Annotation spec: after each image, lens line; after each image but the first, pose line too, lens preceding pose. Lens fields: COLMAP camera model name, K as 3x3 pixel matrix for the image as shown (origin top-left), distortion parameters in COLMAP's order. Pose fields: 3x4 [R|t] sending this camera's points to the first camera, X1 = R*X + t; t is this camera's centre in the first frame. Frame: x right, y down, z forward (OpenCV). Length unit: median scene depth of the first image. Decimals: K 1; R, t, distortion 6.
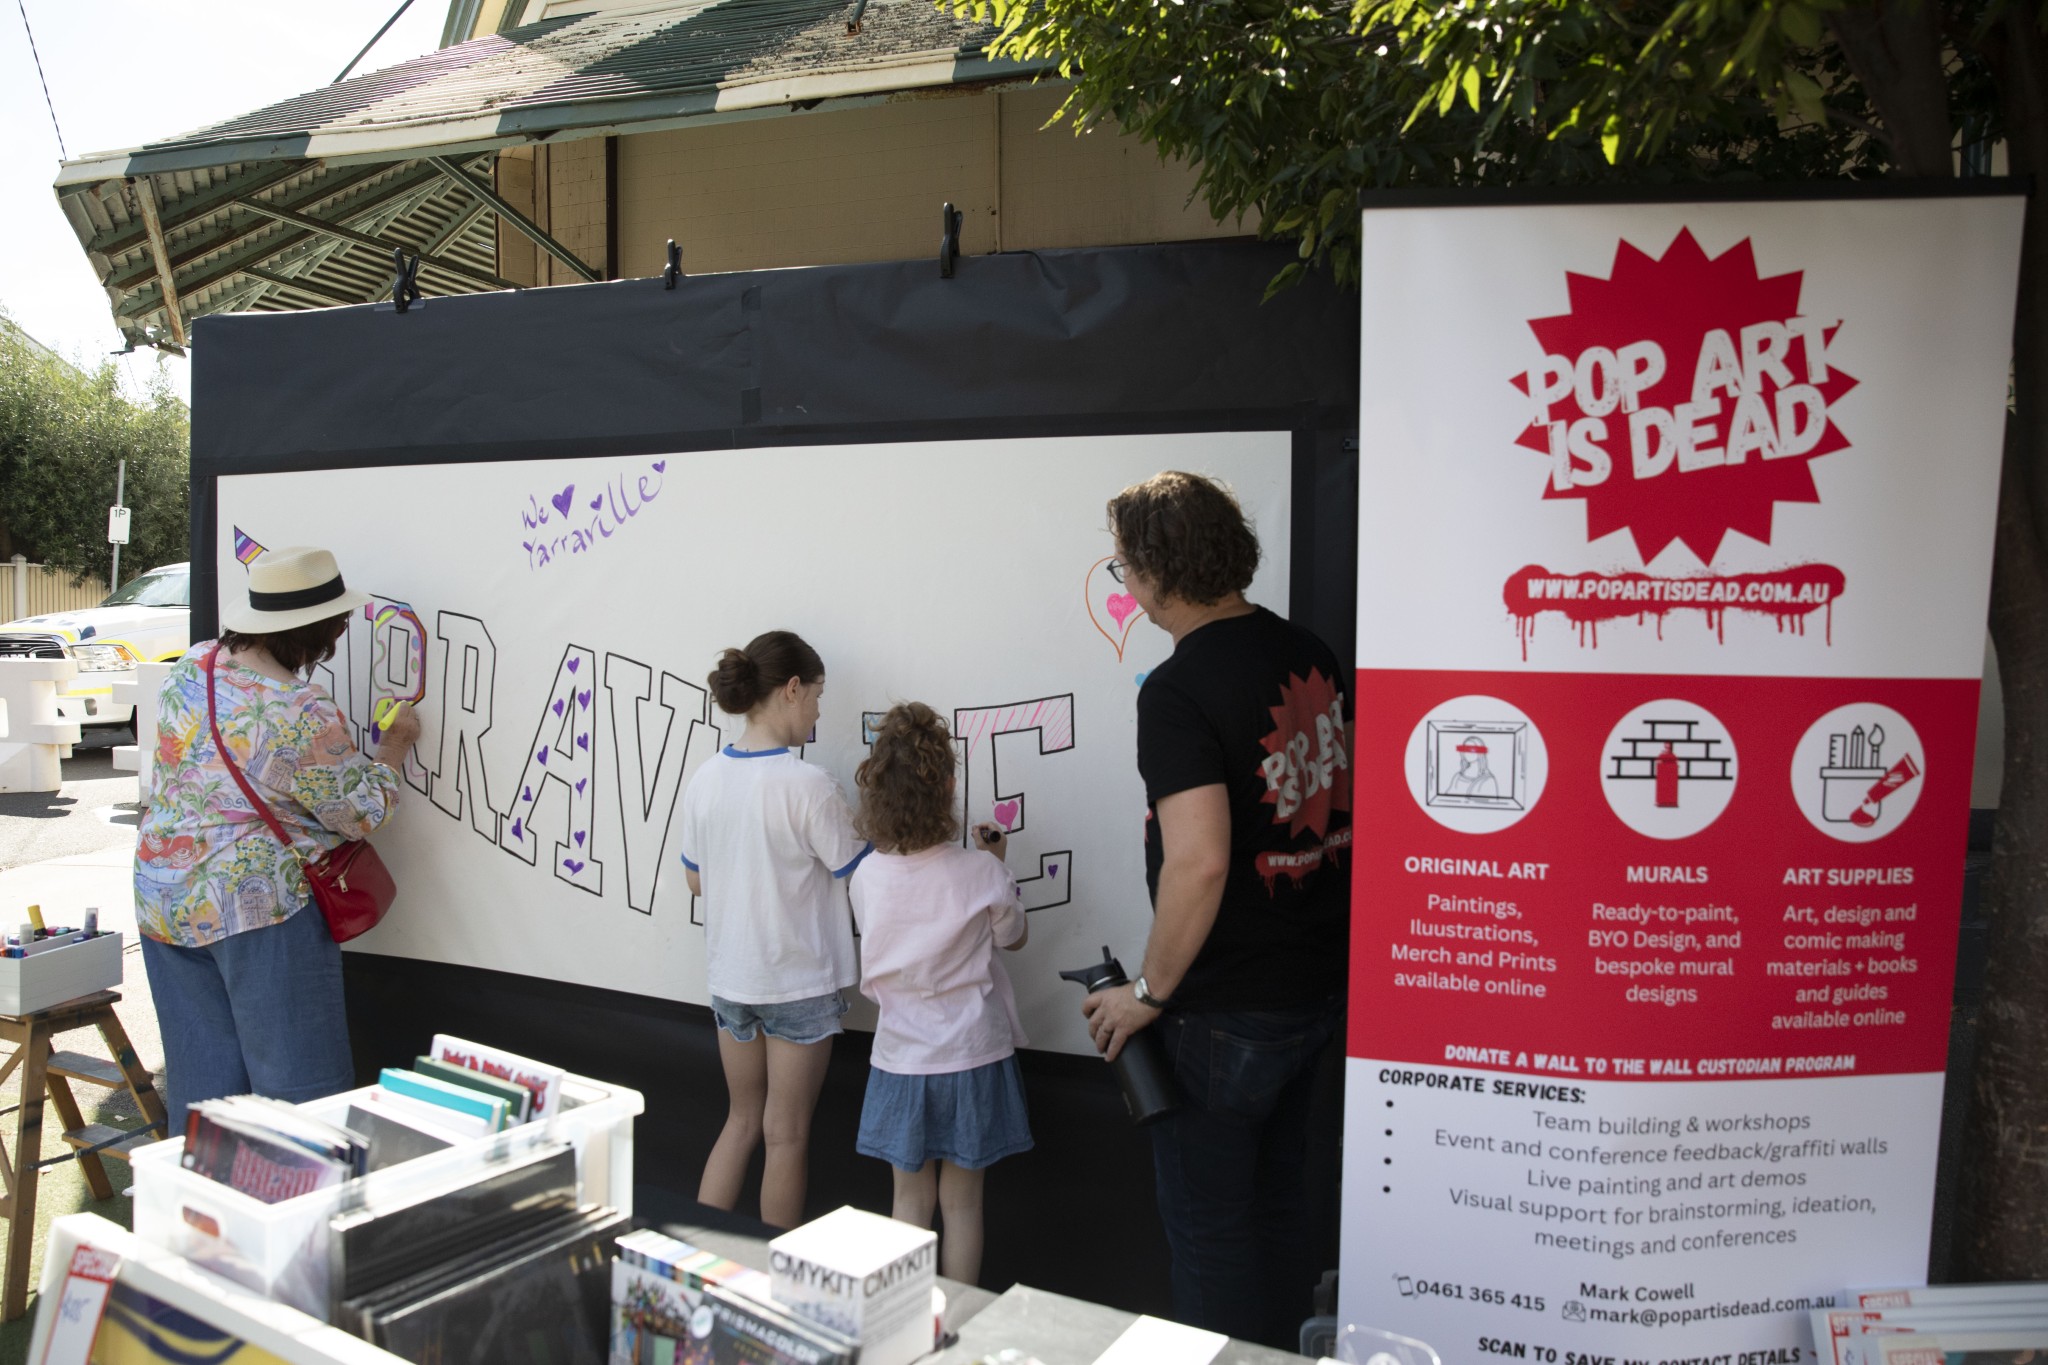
lens RADIAL K [[1335.7, 0, 1027.8], [0, 1335.7, 713.9], [0, 0, 1]] dist [-0.103601, 0.073920]
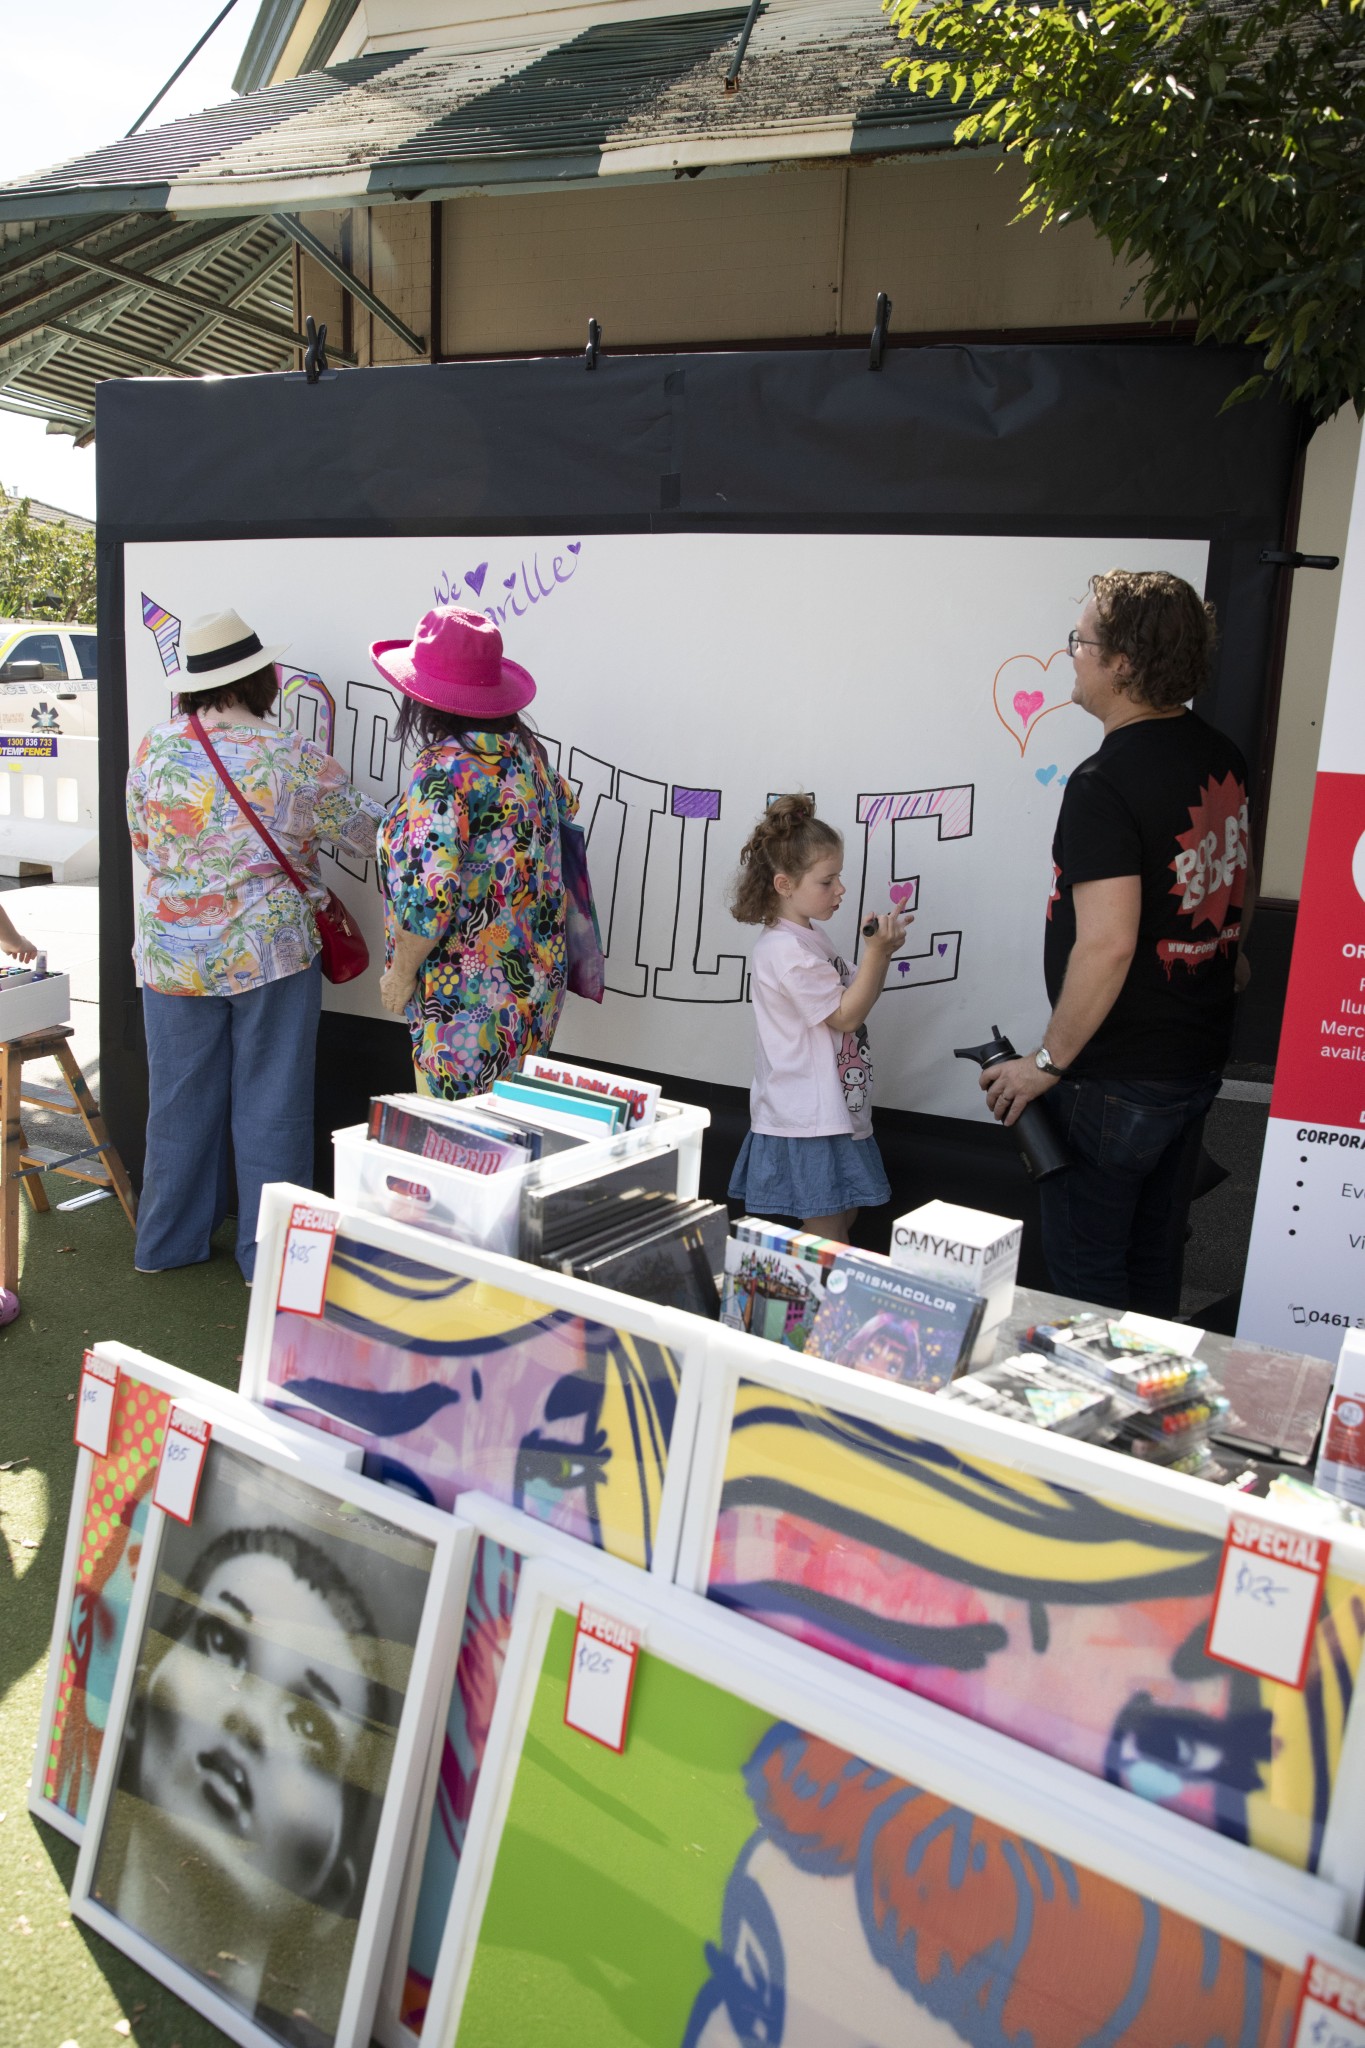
lens RADIAL K [[1335.7, 0, 688.3], [0, 1335.7, 1025.5], [0, 0, 1]] dist [-0.103601, 0.073920]
pose [[0.998269, 0.047182, -0.035105, -0.148929], [-0.040958, 0.986154, 0.160694, 0.013818], [0.042201, -0.158978, 0.986380, -0.083846]]
